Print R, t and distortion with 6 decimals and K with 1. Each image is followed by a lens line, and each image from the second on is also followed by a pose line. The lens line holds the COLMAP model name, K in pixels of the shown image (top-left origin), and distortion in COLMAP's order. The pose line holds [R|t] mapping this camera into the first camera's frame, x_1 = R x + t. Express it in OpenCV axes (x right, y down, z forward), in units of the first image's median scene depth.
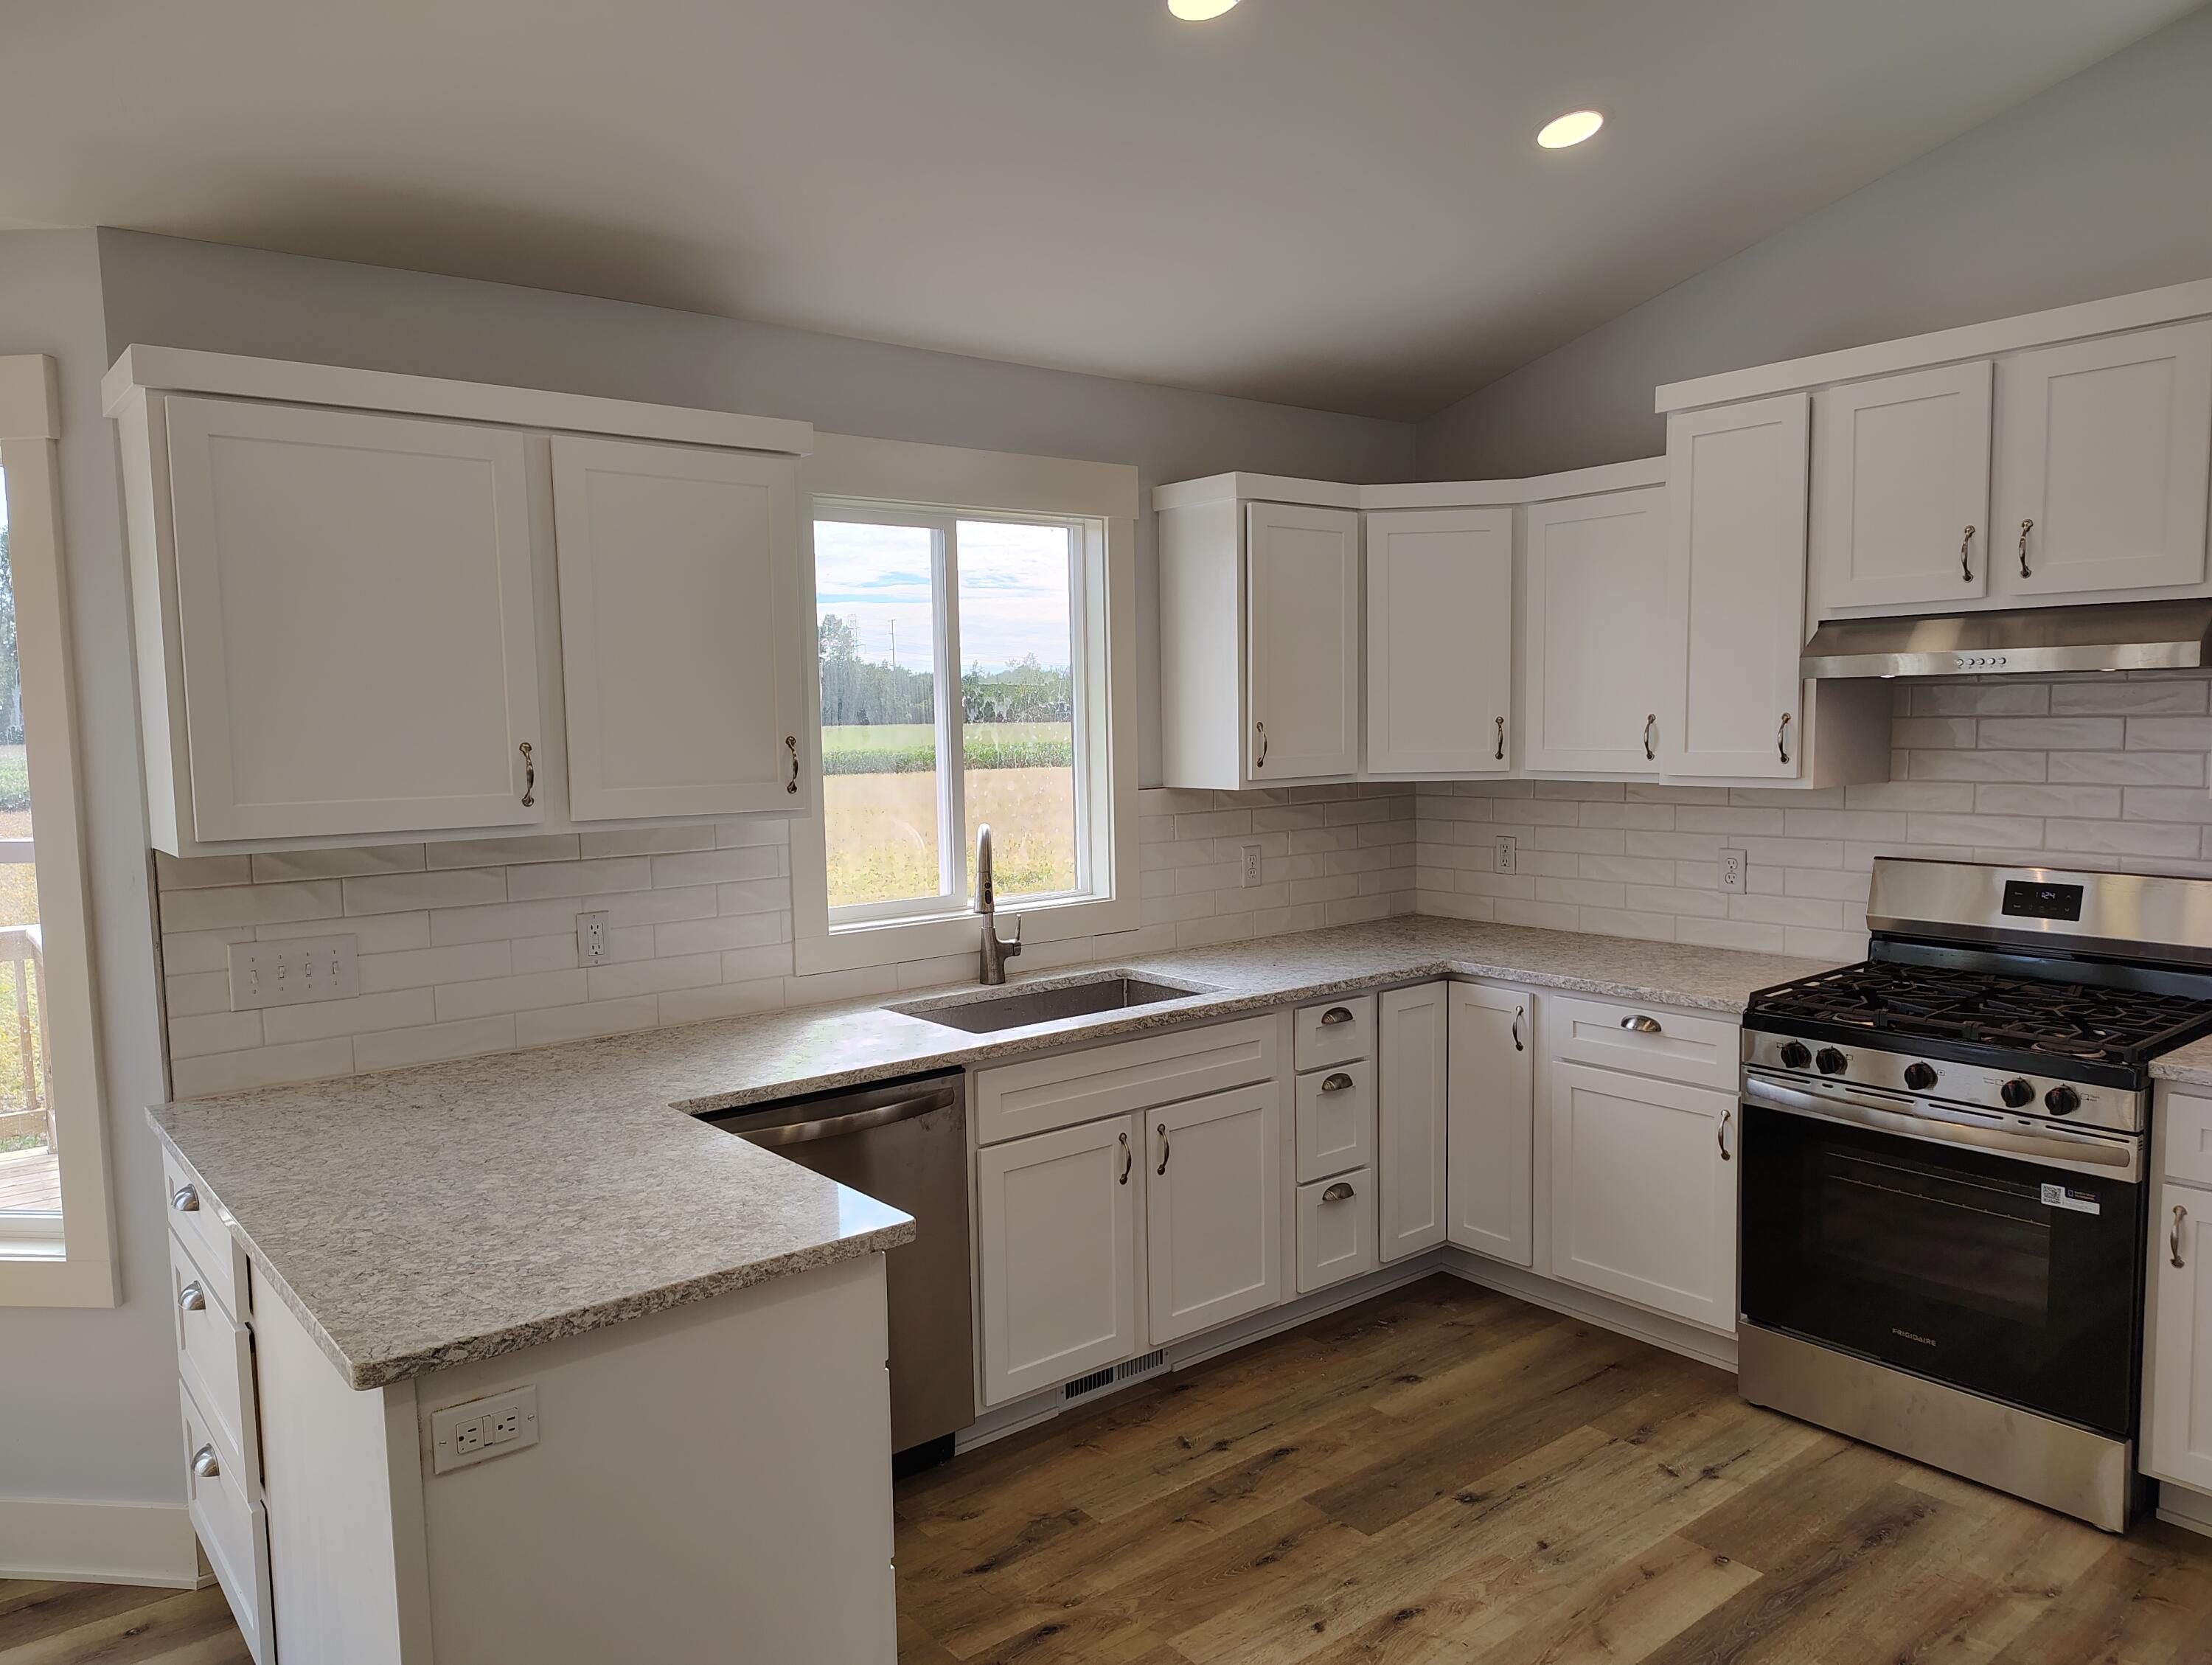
lens RADIAL K [[1520.2, 0, 1095.7], [0, 1520.2, 854.9], [0, 0, 1]] dist [0.048077, -0.054506]
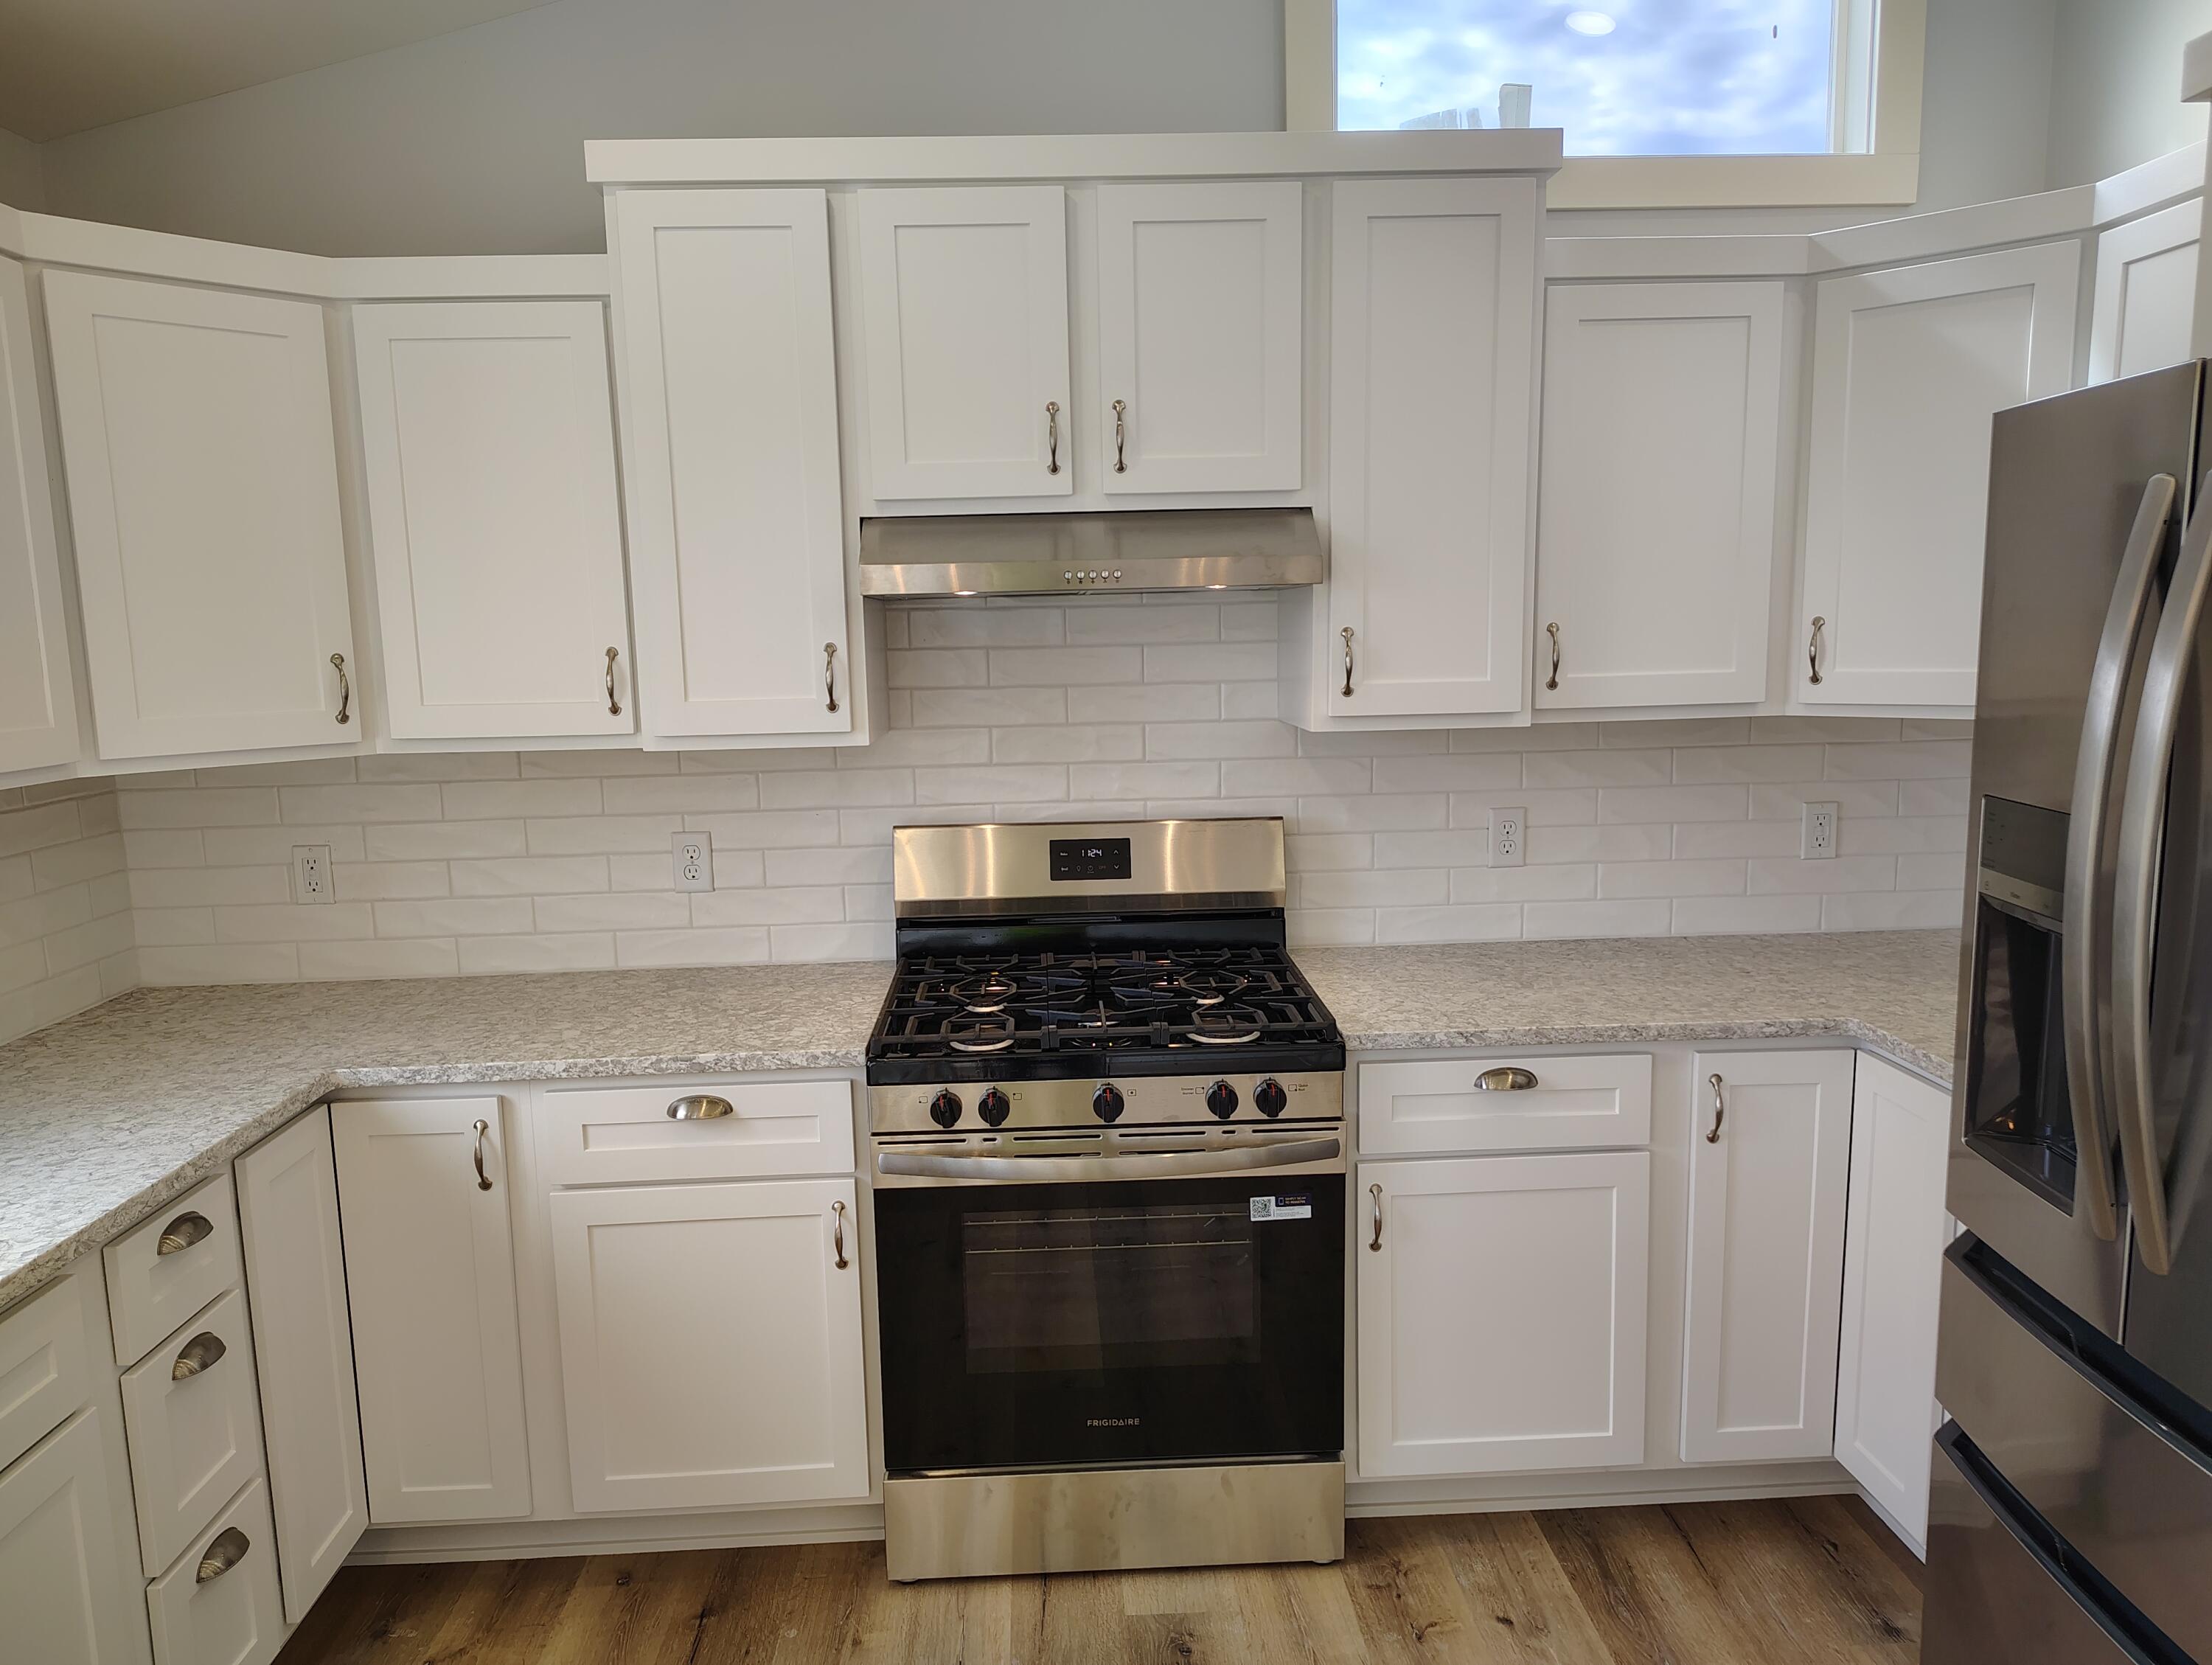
lens RADIAL K [[1520.2, 0, 1106.1], [0, 1520.2, 858.2], [0, 0, 1]] dist [0.048077, -0.054506]
pose [[0.586187, -0.115074, 0.801962, -0.061612], [0.088452, 0.993034, 0.077838, -0.033770], [-0.805333, 0.025307, 0.592283, 0.441389]]
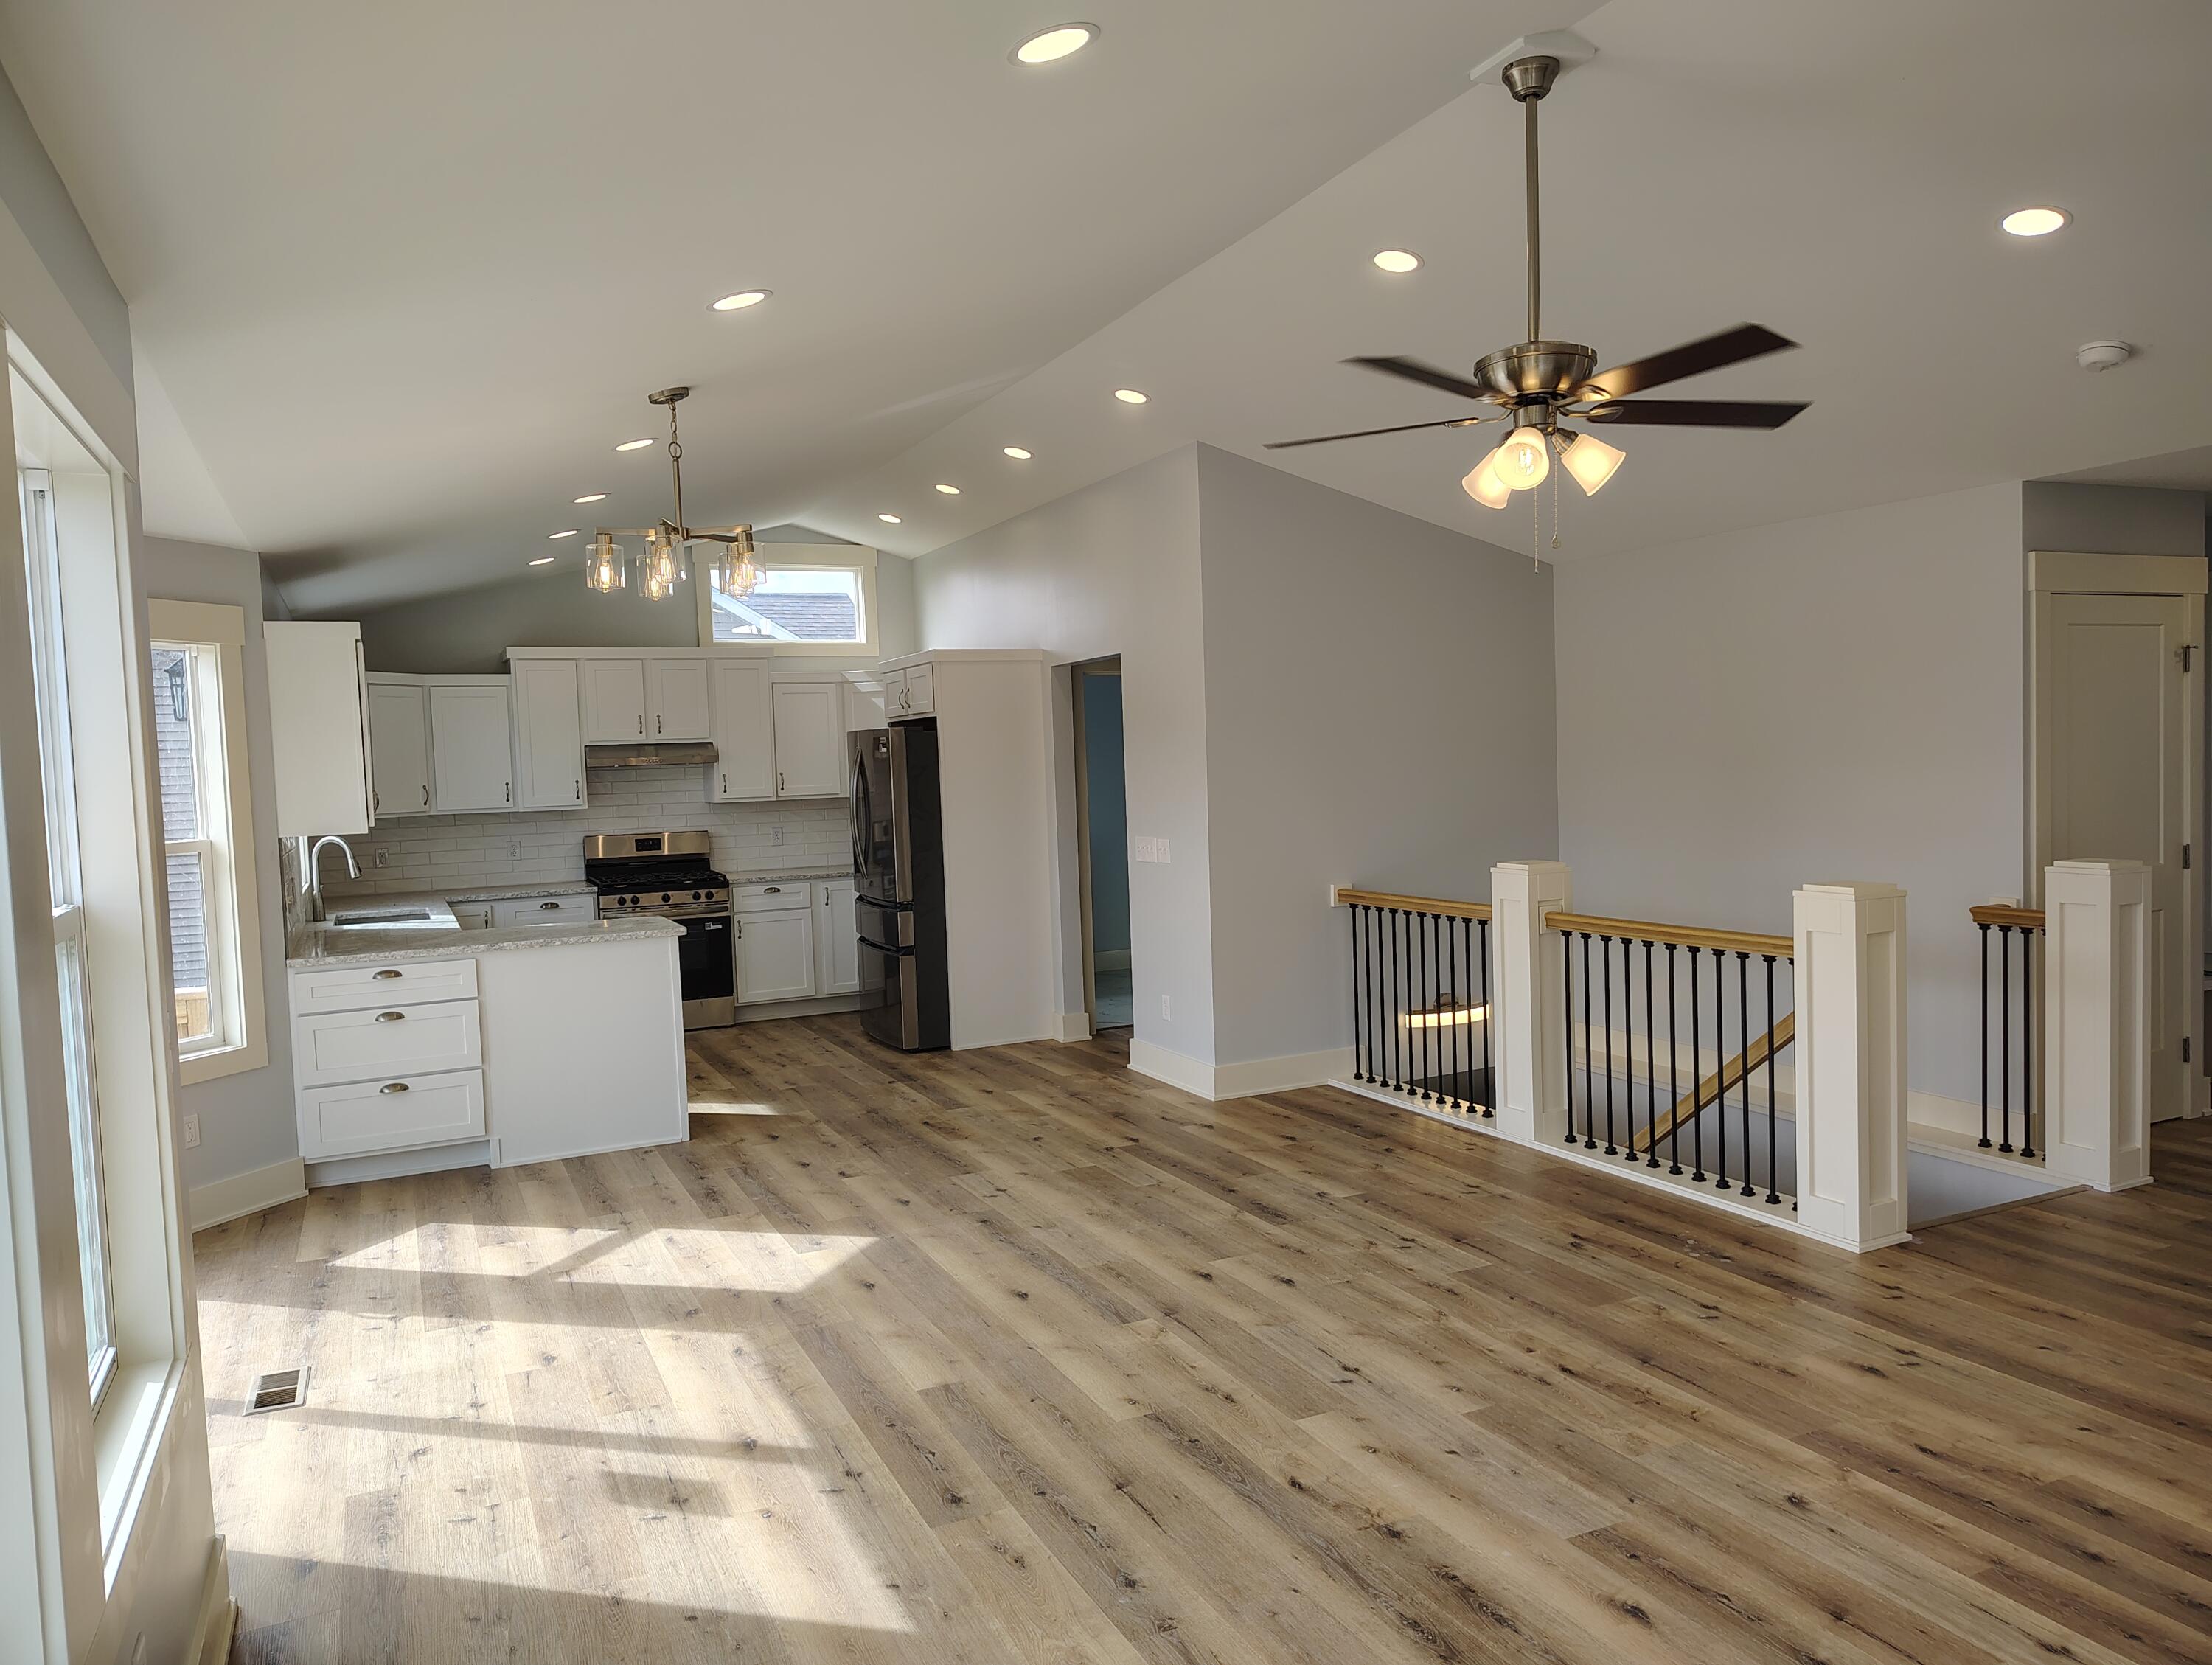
lens RADIAL K [[1520.2, 0, 1106.4], [0, 1520.2, 848.5], [0, 0, 1]] dist [0.048077, -0.054506]
pose [[0.229218, -0.045968, 0.972289, -1.771633], [0.122953, 0.992251, 0.017925, 0.082703], [-0.965578, 0.115437, 0.233093, -0.438789]]
